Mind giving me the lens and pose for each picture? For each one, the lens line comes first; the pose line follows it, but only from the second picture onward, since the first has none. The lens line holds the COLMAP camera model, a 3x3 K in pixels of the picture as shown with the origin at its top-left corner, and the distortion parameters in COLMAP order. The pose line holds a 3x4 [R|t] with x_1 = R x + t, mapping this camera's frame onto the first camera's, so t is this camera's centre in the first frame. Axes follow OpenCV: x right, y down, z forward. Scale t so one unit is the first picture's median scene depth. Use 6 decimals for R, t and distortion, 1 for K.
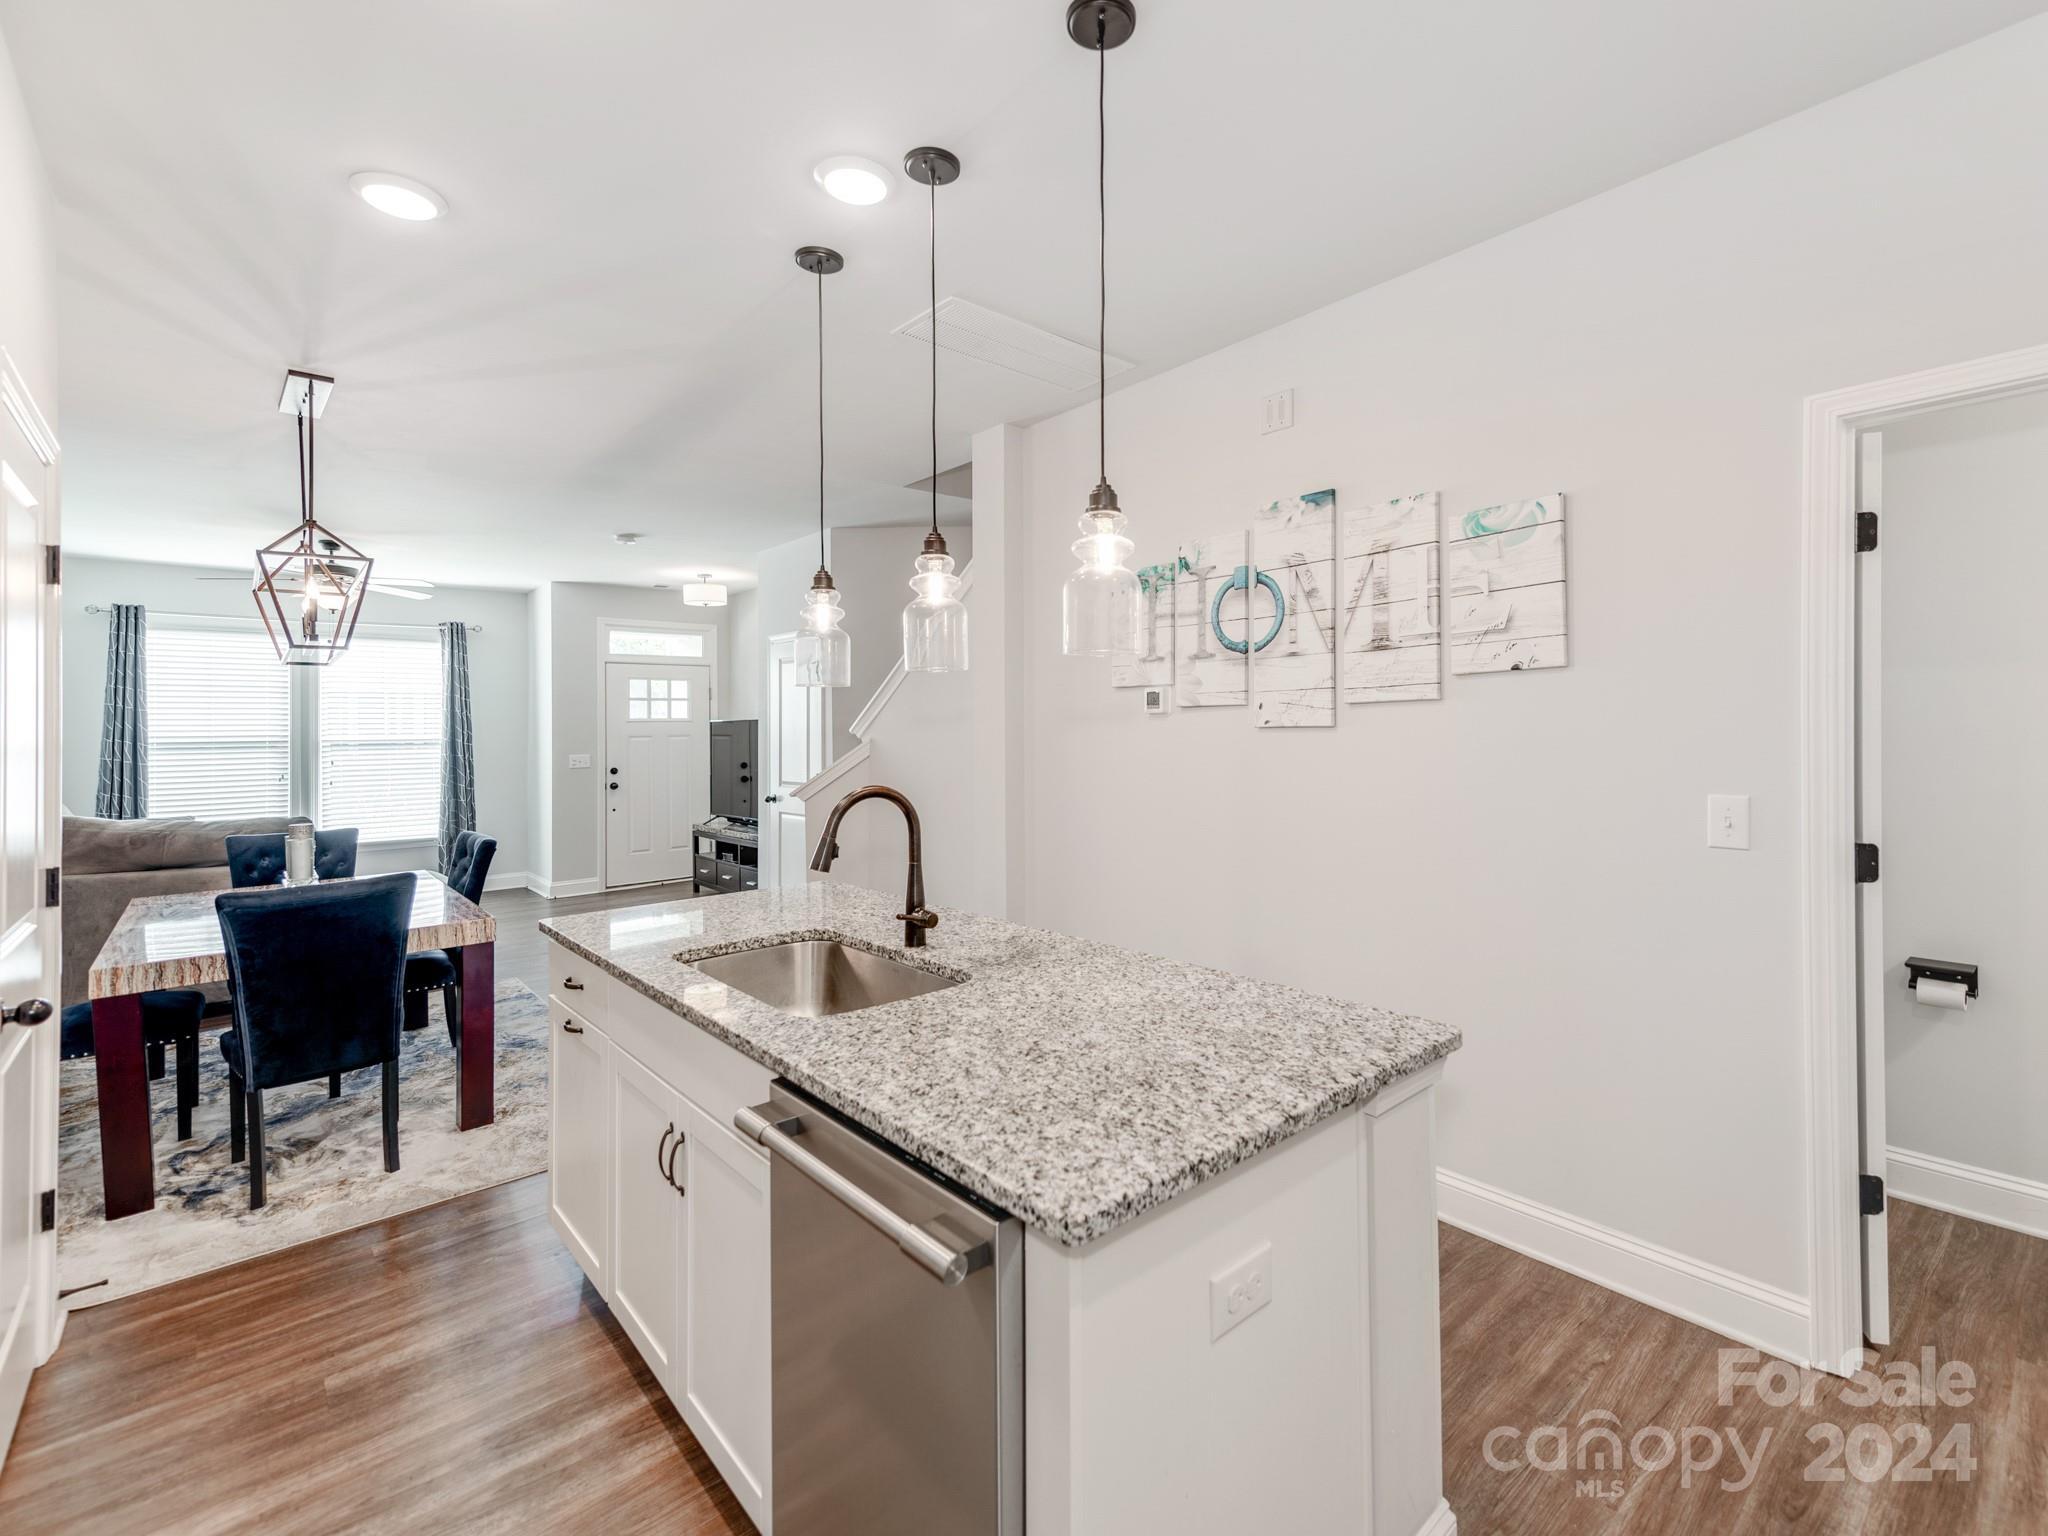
lens RADIAL K [[924.4, 0, 1089.7], [0, 924.4, 730.1], [0, 0, 1]] dist [0.023363, -0.004789]
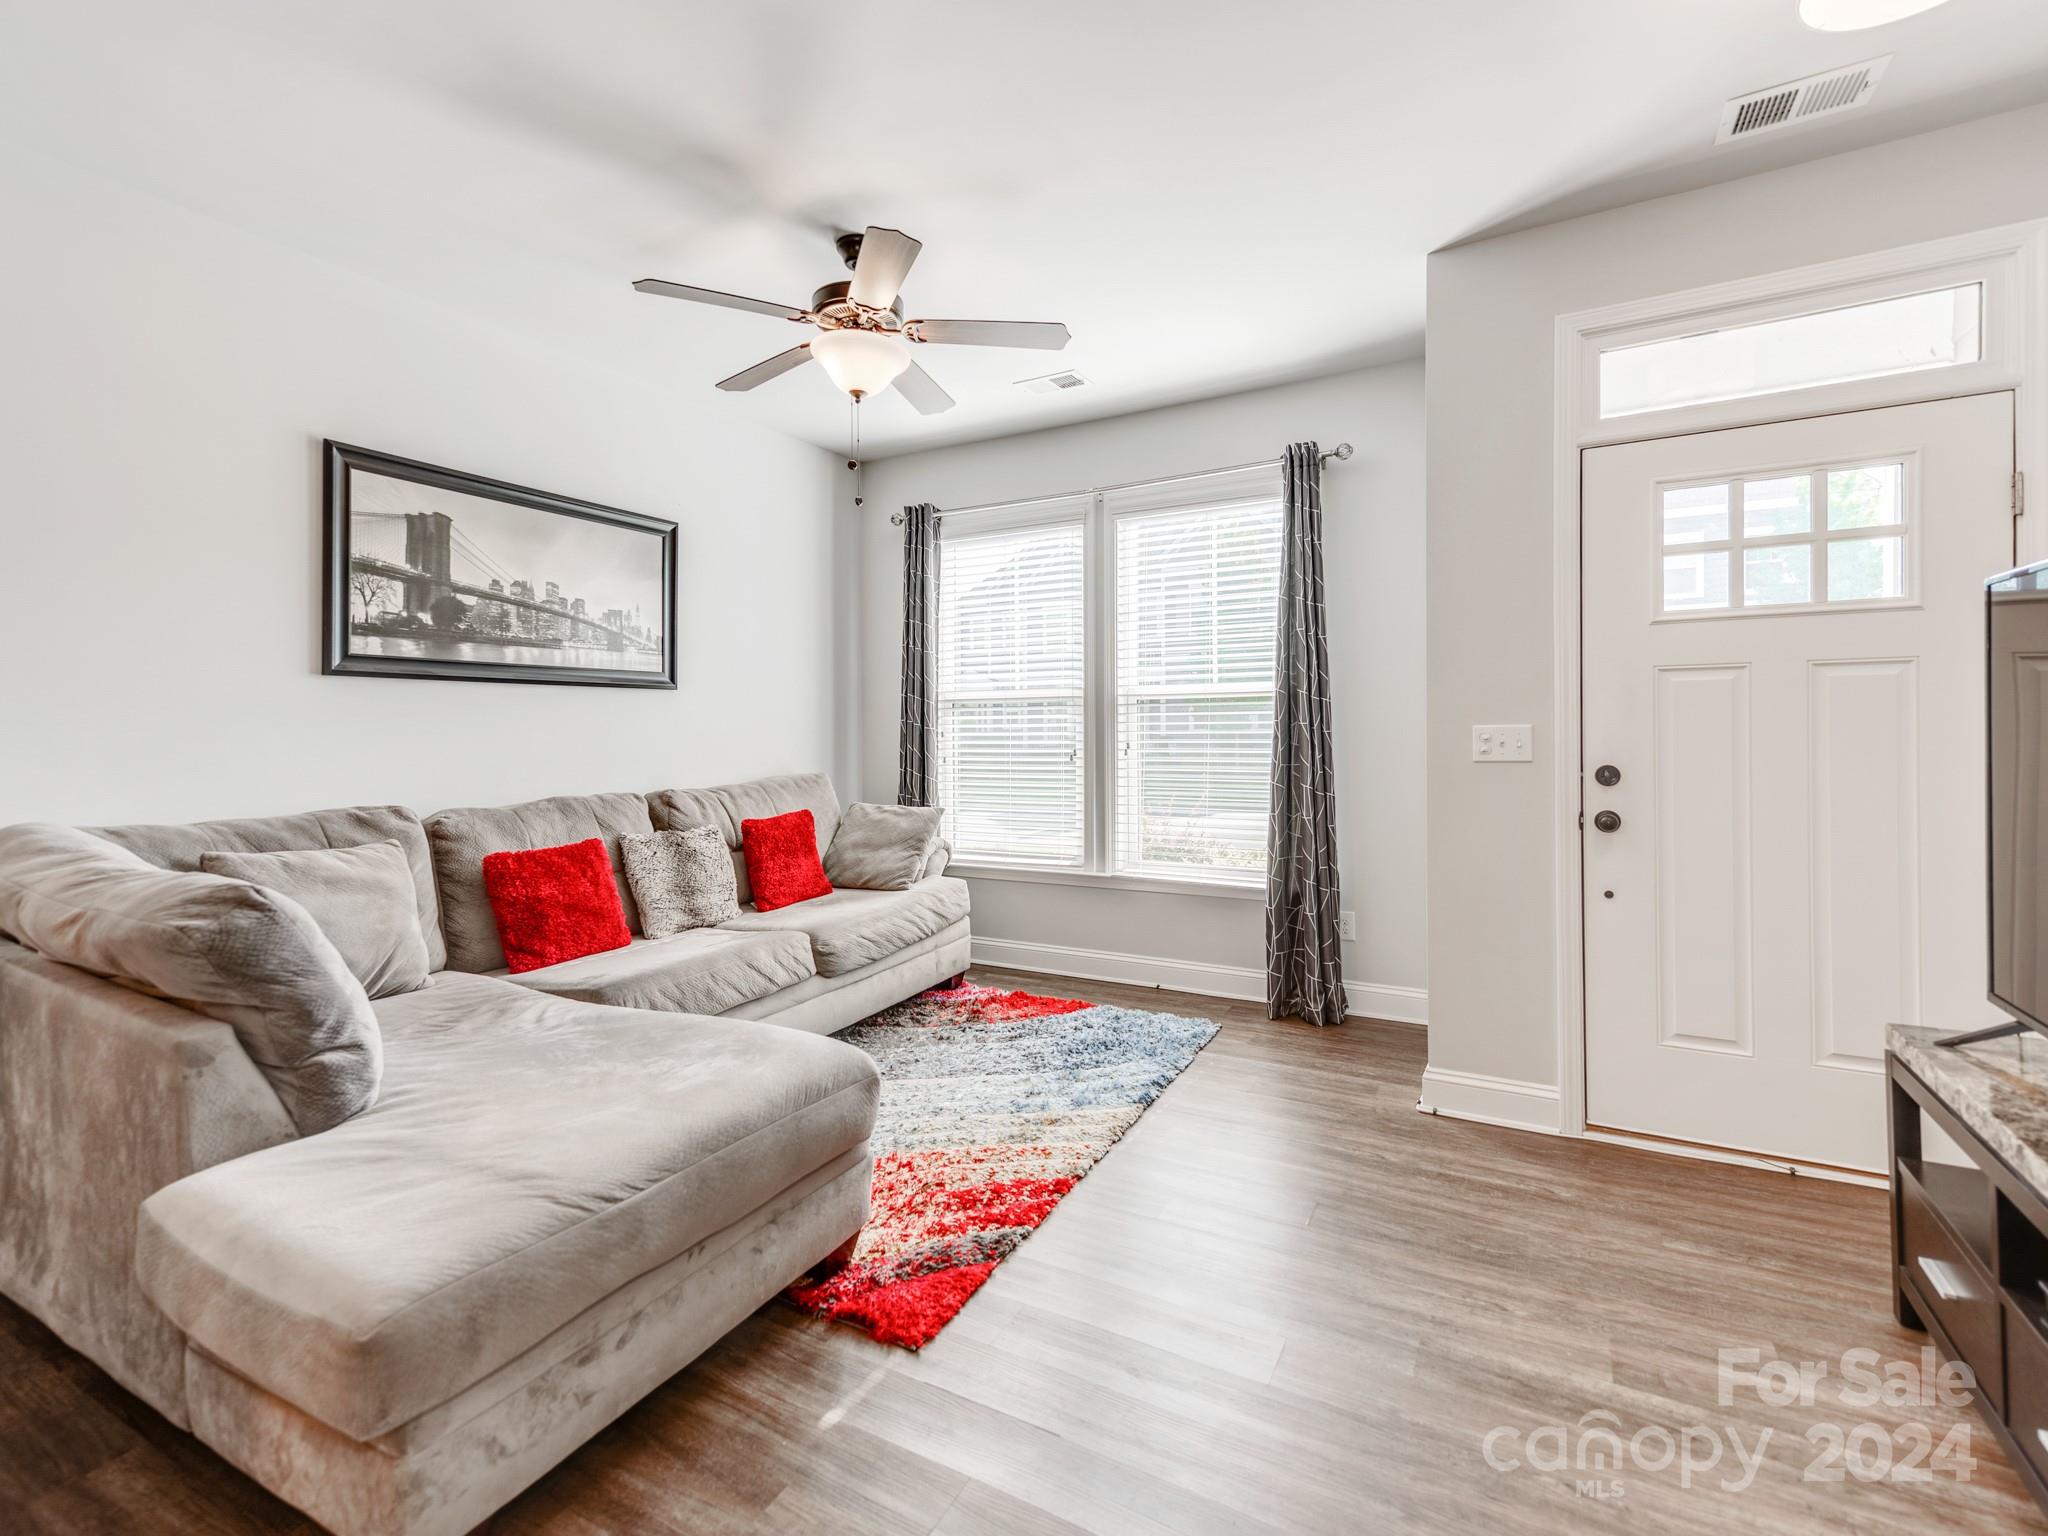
lens RADIAL K [[924.4, 0, 1020.7], [0, 924.4, 740.4], [0, 0, 1]] dist [0.023363, -0.004789]
pose [[0.316600, 0.027893, -0.948149, -0.320533], [0.005242, 0.999501, 0.031155, 0.024425], [0.948545, -0.014834, 0.316295, 0.848040]]
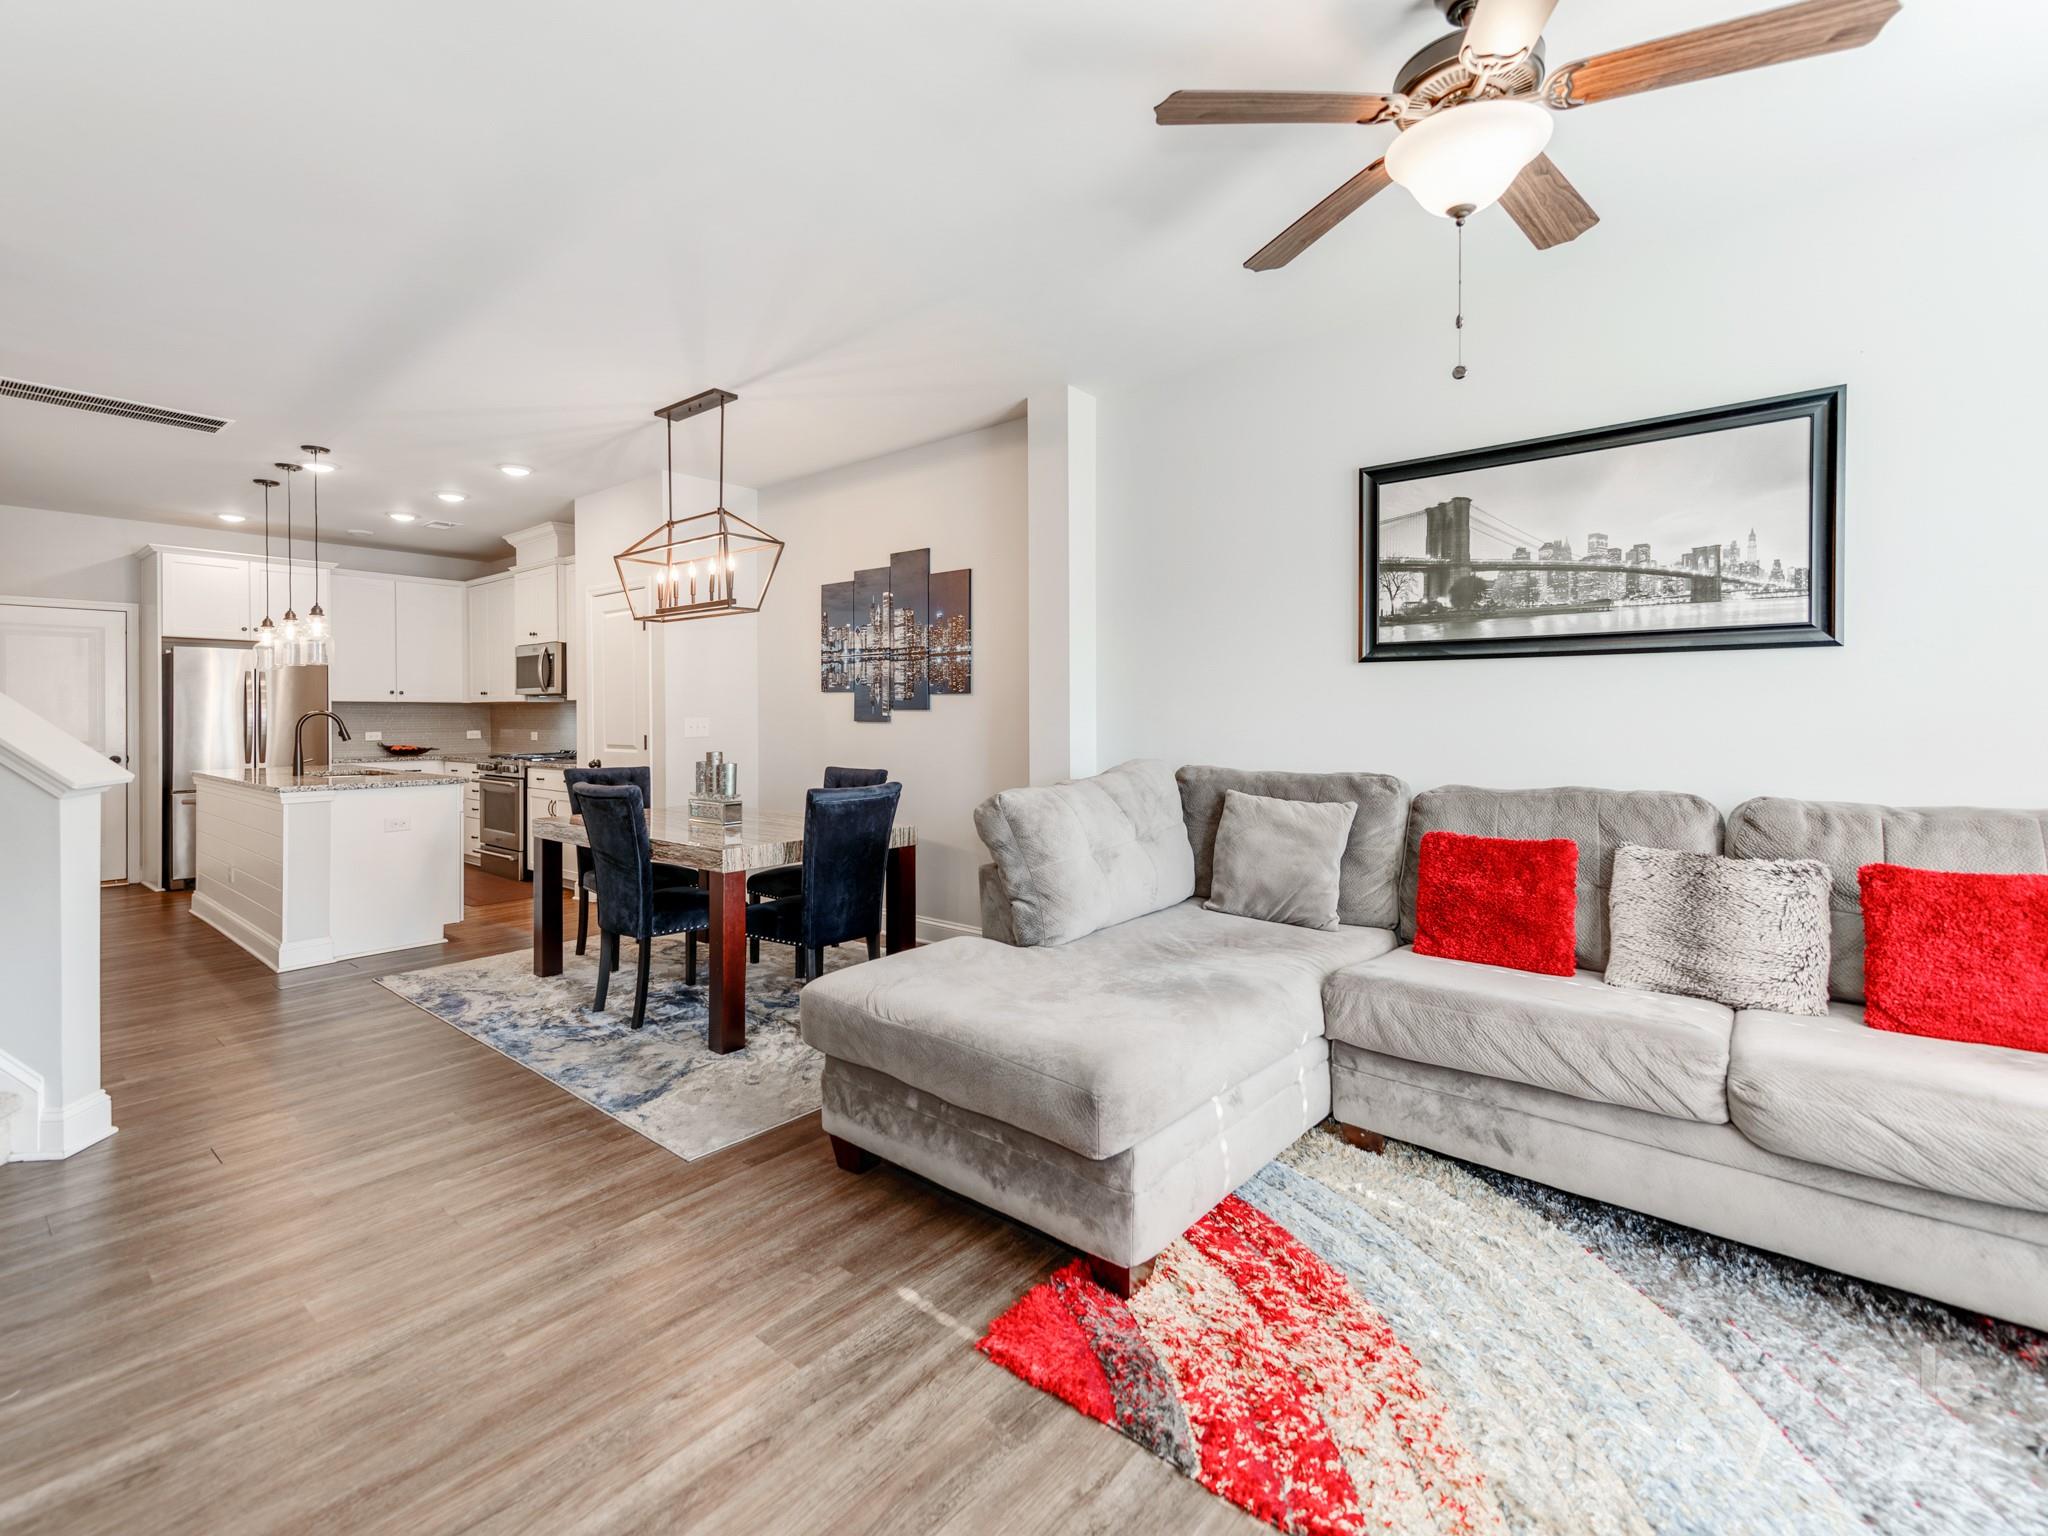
lens RADIAL K [[924.4, 0, 998.6], [0, 924.4, 718.4], [0, 0, 1]] dist [0.023363, -0.004789]
pose [[-0.993376, 0.020956, -0.112980, -0.566592], [0.019977, 0.999753, 0.009786, 0.028219], [0.113157, 0.007465, -0.993549, 1.171835]]
